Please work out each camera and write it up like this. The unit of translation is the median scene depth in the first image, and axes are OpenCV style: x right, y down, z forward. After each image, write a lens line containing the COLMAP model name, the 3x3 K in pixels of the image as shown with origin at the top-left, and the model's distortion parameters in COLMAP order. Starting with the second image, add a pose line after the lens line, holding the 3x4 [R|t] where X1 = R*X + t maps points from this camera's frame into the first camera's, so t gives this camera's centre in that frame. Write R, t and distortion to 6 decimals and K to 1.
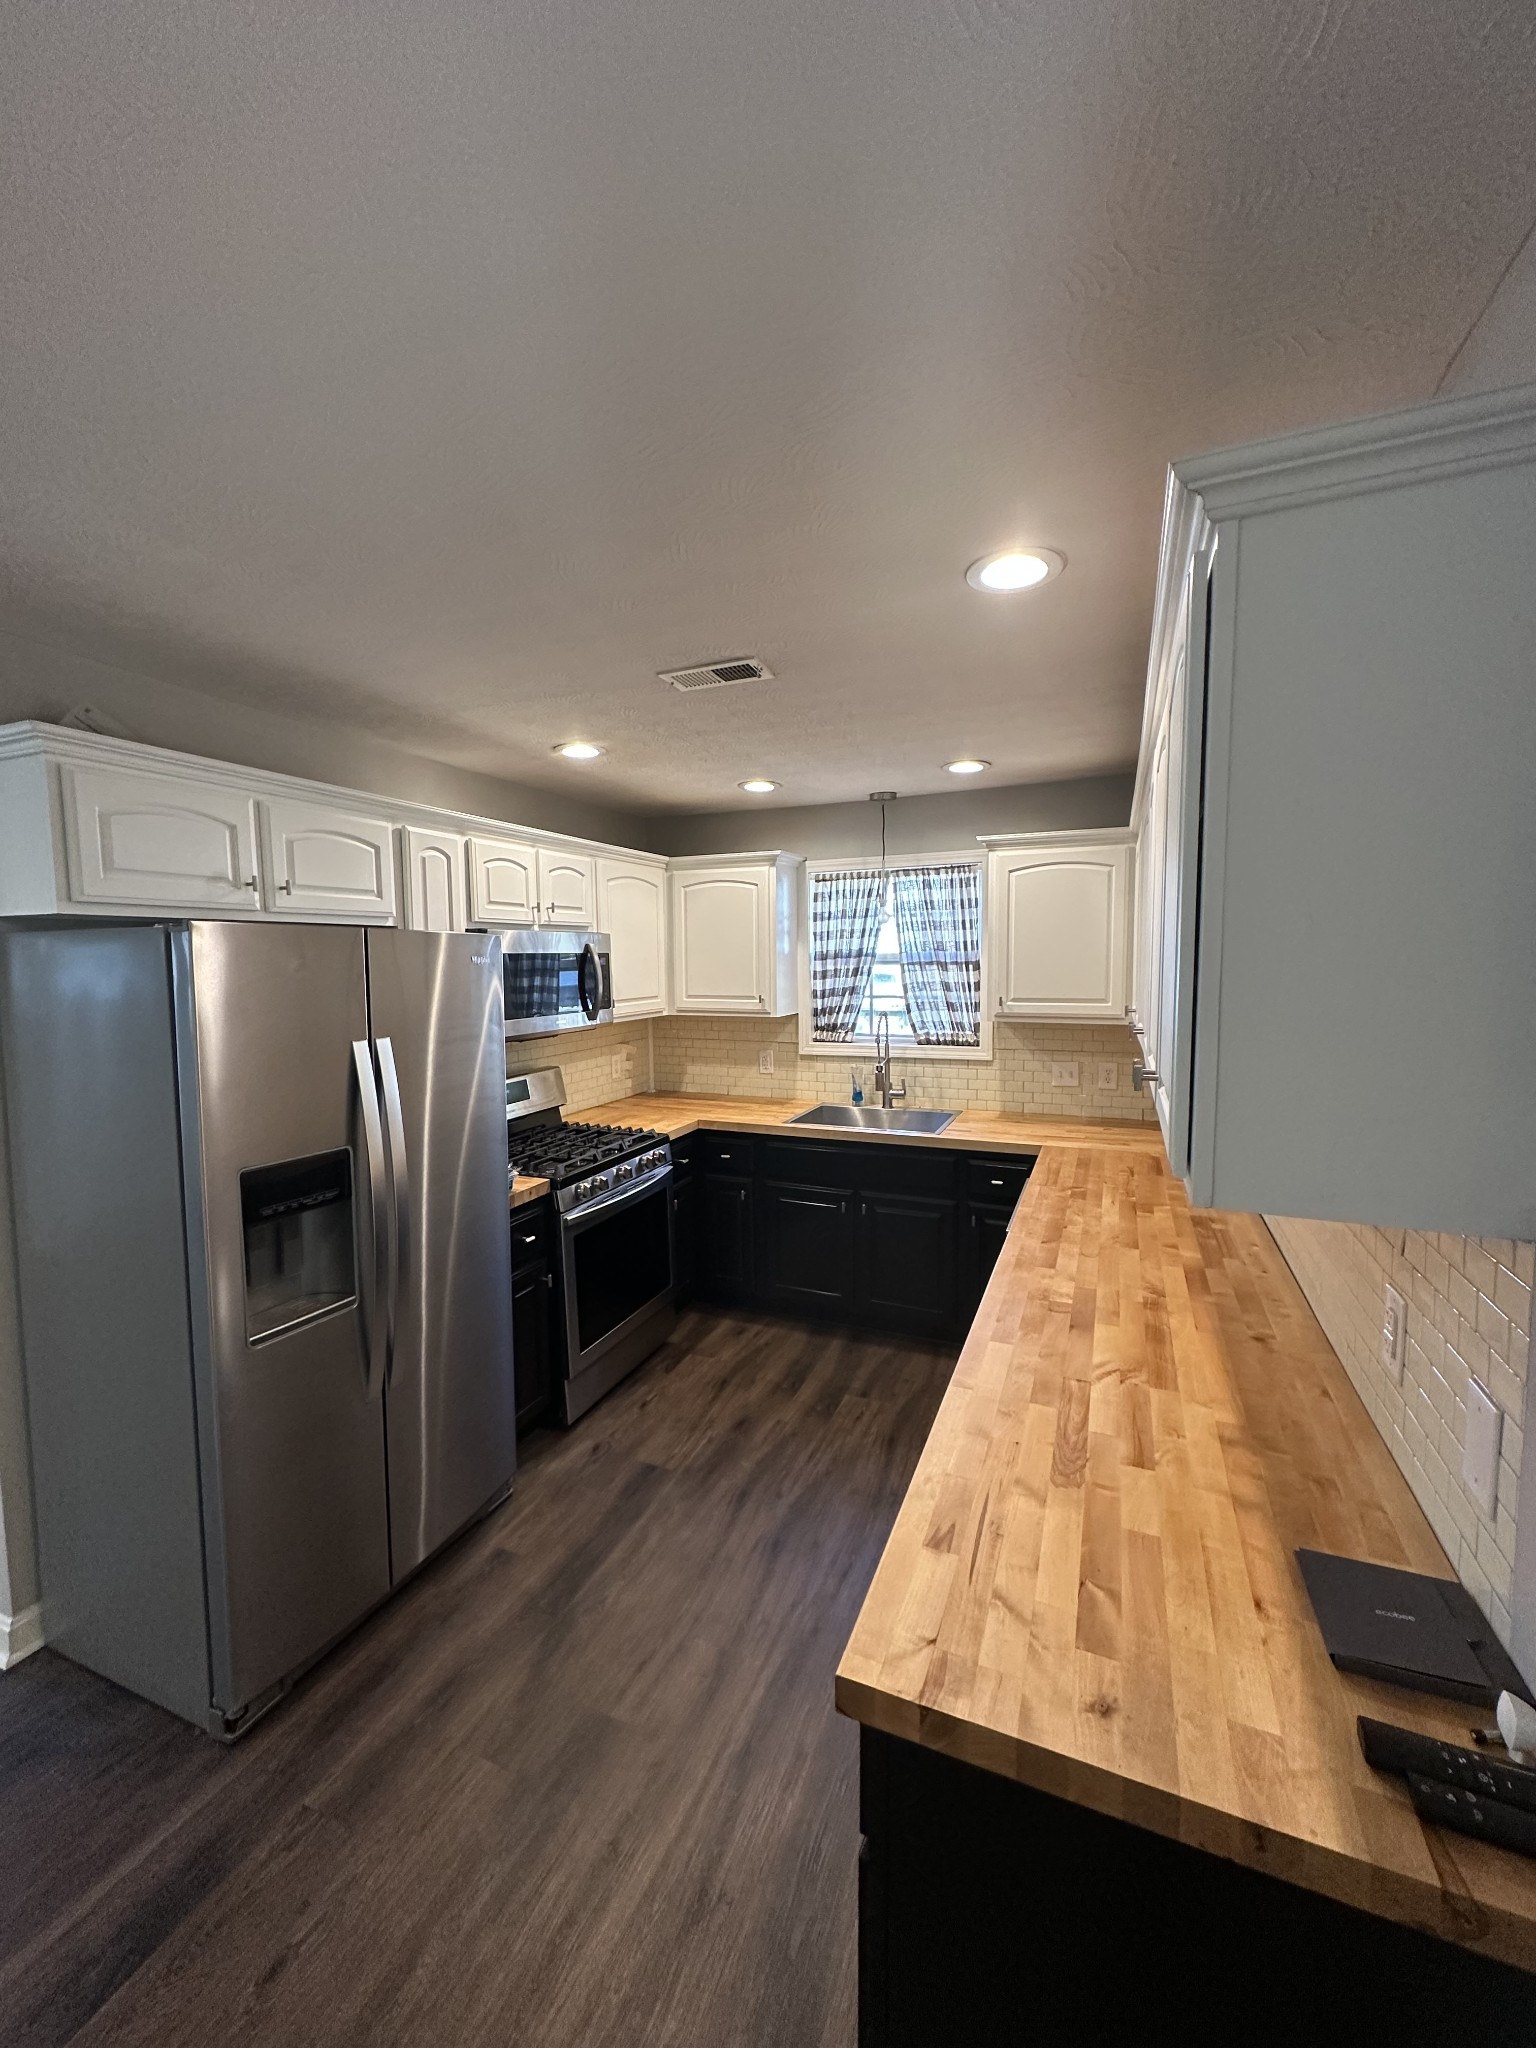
lens RADIAL K [[817.4, 0, 768.0], [0, 817.4, 1024.0], [0, 0, 1]] dist [-0.001304, -0.000331]
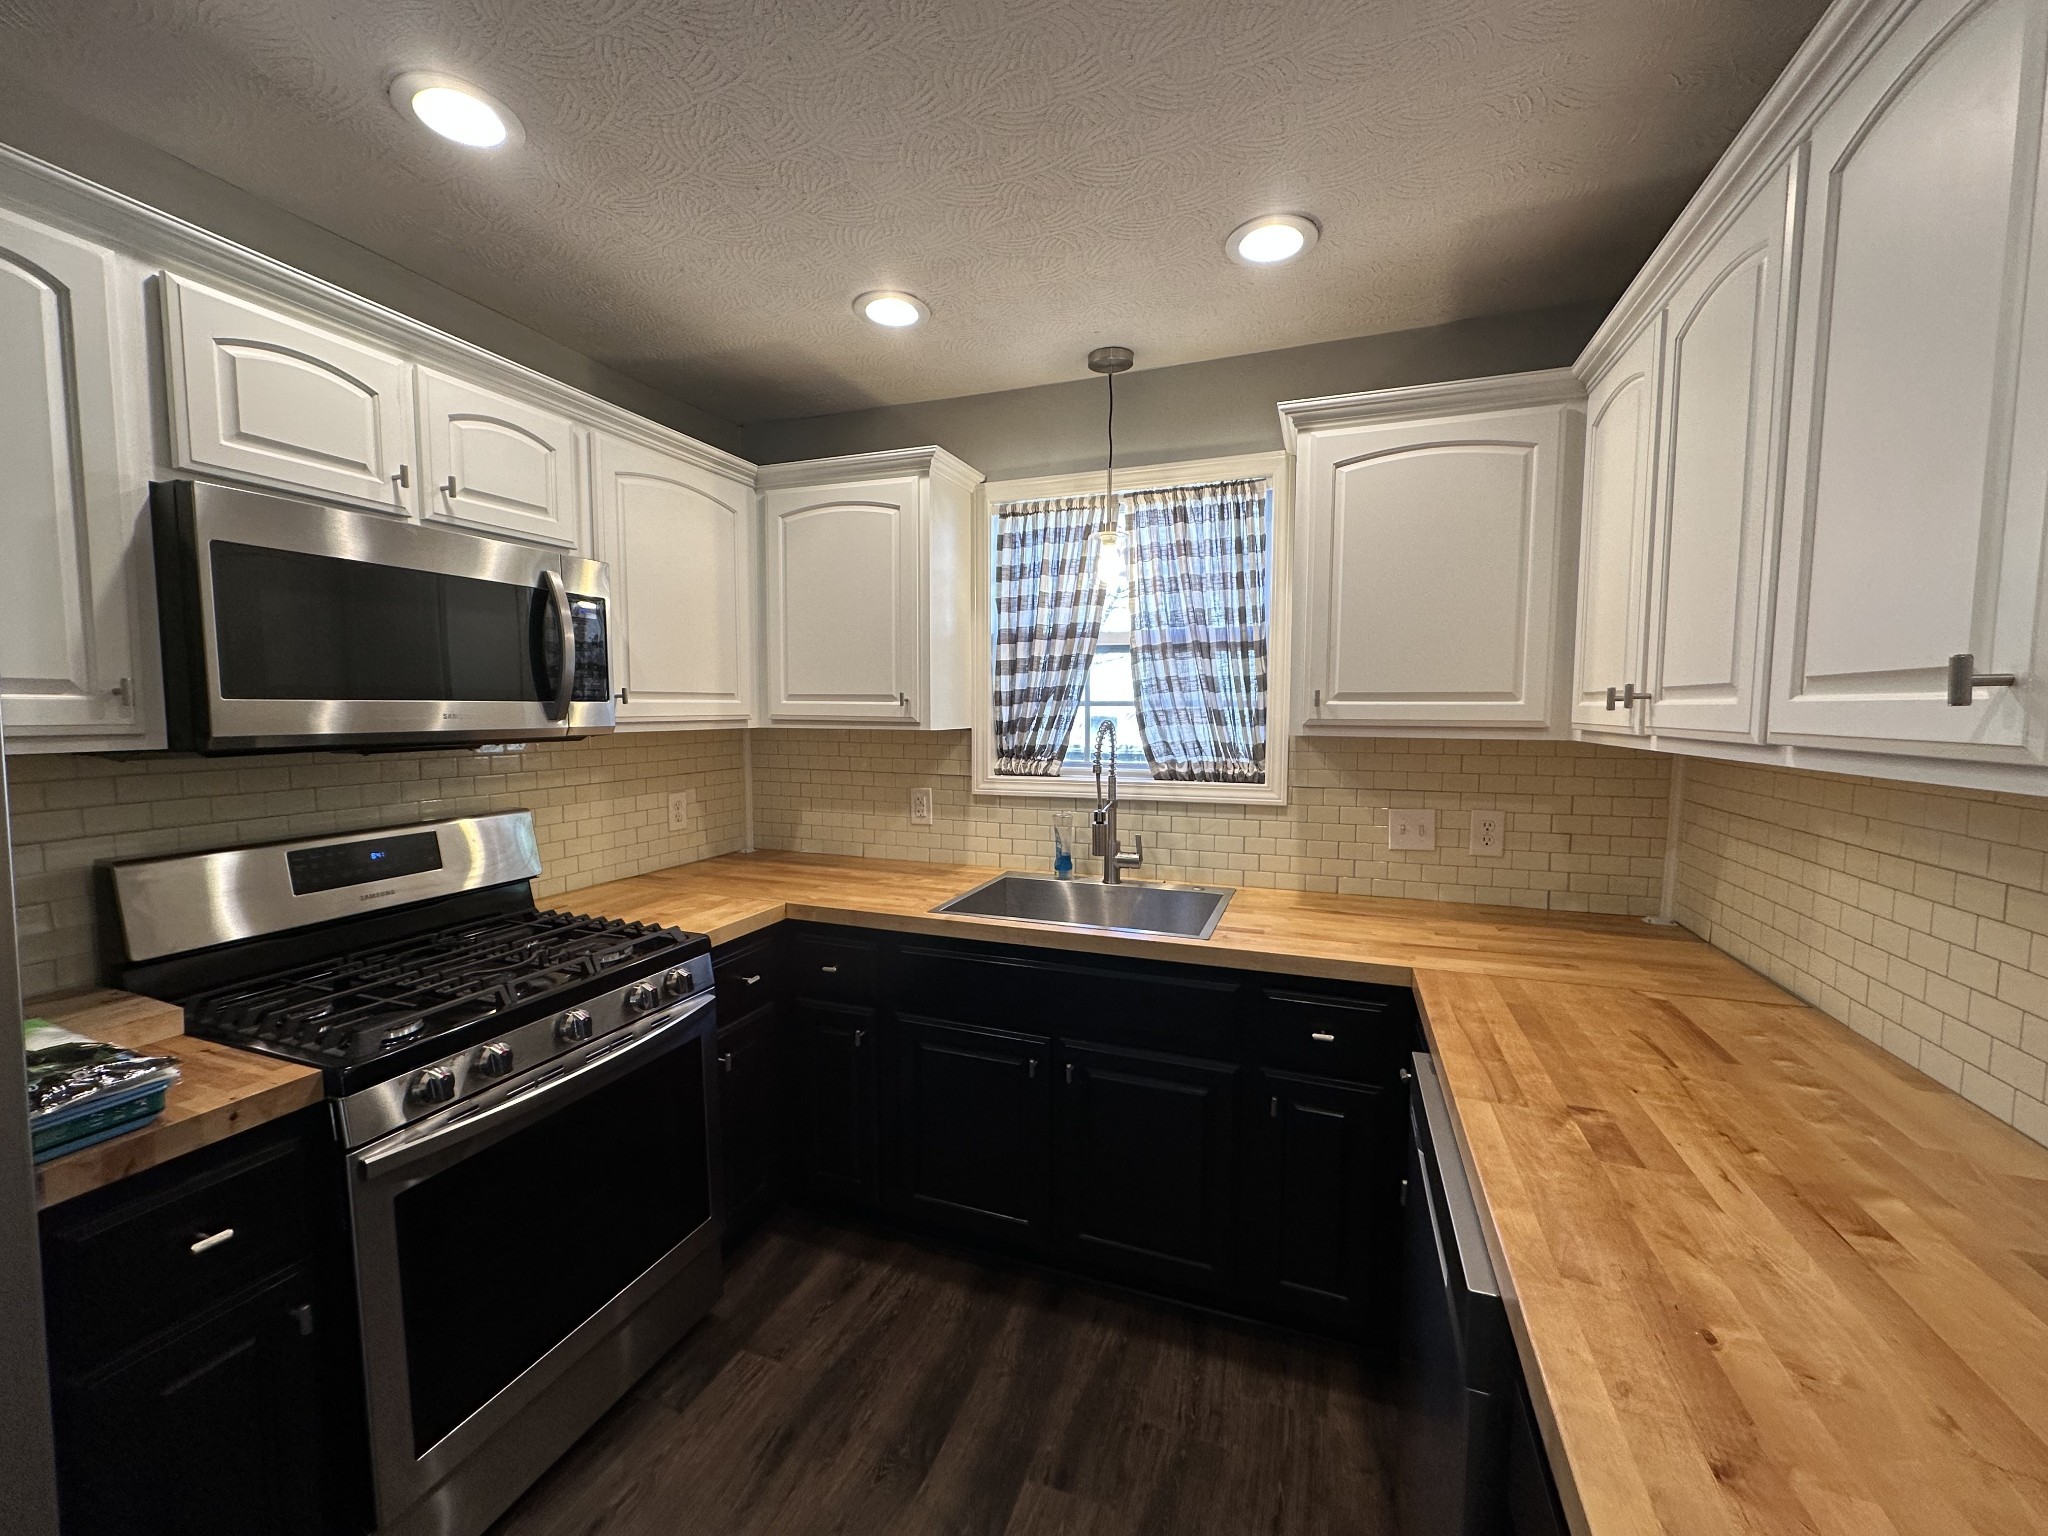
lens RADIAL K [[817.4, 0, 1024.0], [0, 817.4, 768.0], [0, 0, 1]] dist [-0.001304, -0.000331]
pose [[0.998916, 0.011204, 0.045174, 0.053156], [-0.010795, 0.999899, -0.009290, 0.024255], [-0.045274, 0.008792, 0.998936, 0.401219]]
